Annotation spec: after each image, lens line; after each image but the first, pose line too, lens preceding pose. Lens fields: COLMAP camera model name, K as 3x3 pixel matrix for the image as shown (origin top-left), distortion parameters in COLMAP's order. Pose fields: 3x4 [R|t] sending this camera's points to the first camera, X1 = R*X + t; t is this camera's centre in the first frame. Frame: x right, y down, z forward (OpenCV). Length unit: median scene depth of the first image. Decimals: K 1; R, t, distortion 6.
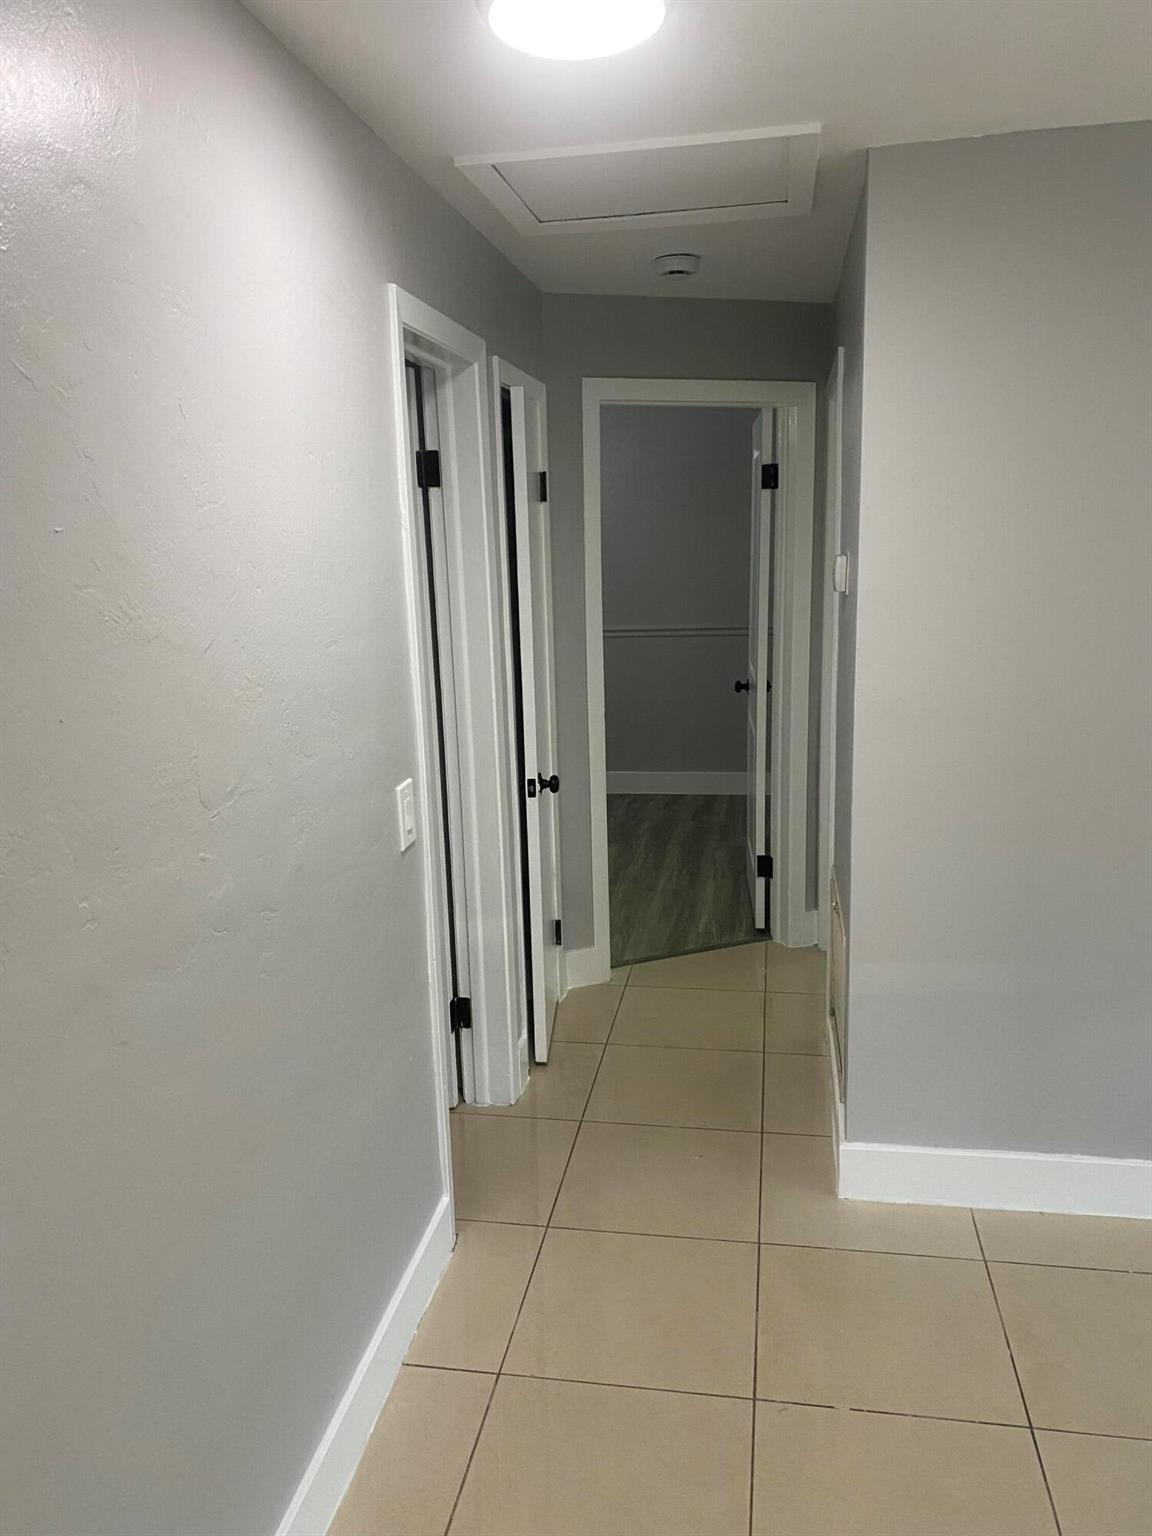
lens RADIAL K [[1177.2, 0, 588.2], [0, 1177.2, 777.8], [0, 0, 1]] dist [0.052943, -0.010199]
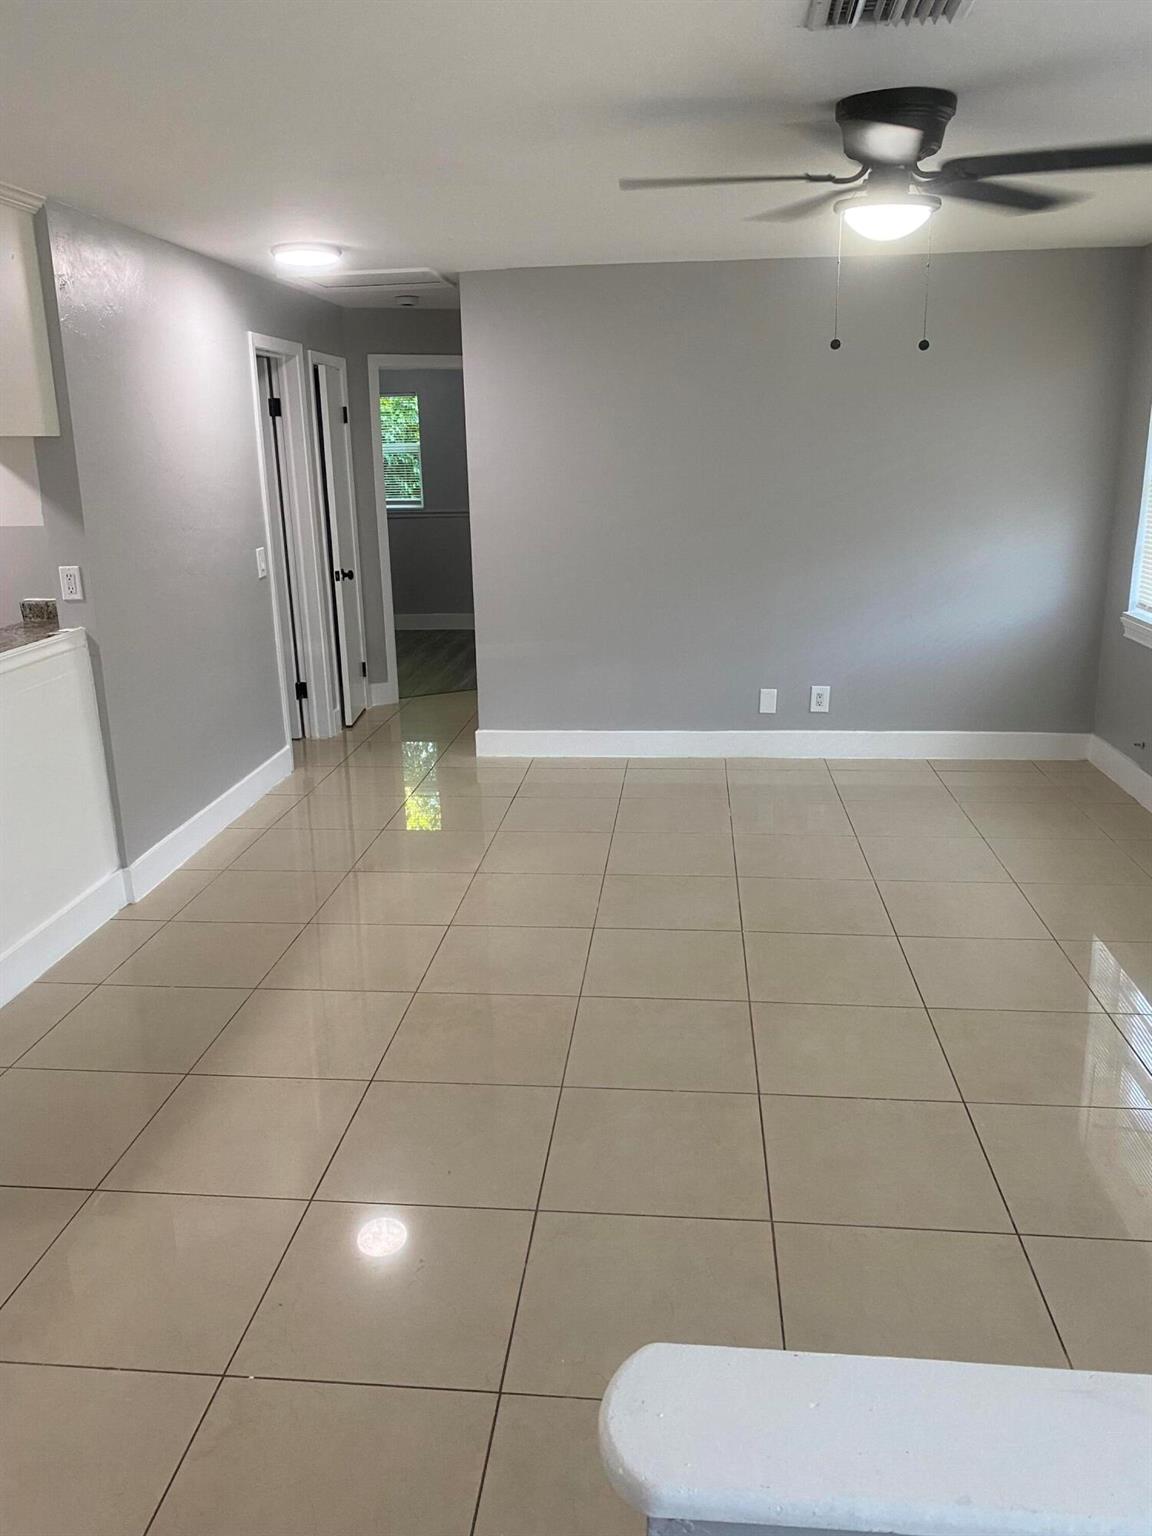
lens RADIAL K [[1177.2, 0, 563.3], [0, 1177.2, 755.3], [0, 0, 1]] dist [0.052943, -0.010199]
pose [[0.998701, -0.012162, 0.049473, 0.227546], [0.009613, 0.998630, 0.051441, 0.211159], [-0.050031, -0.050899, 0.997450, -0.981214]]
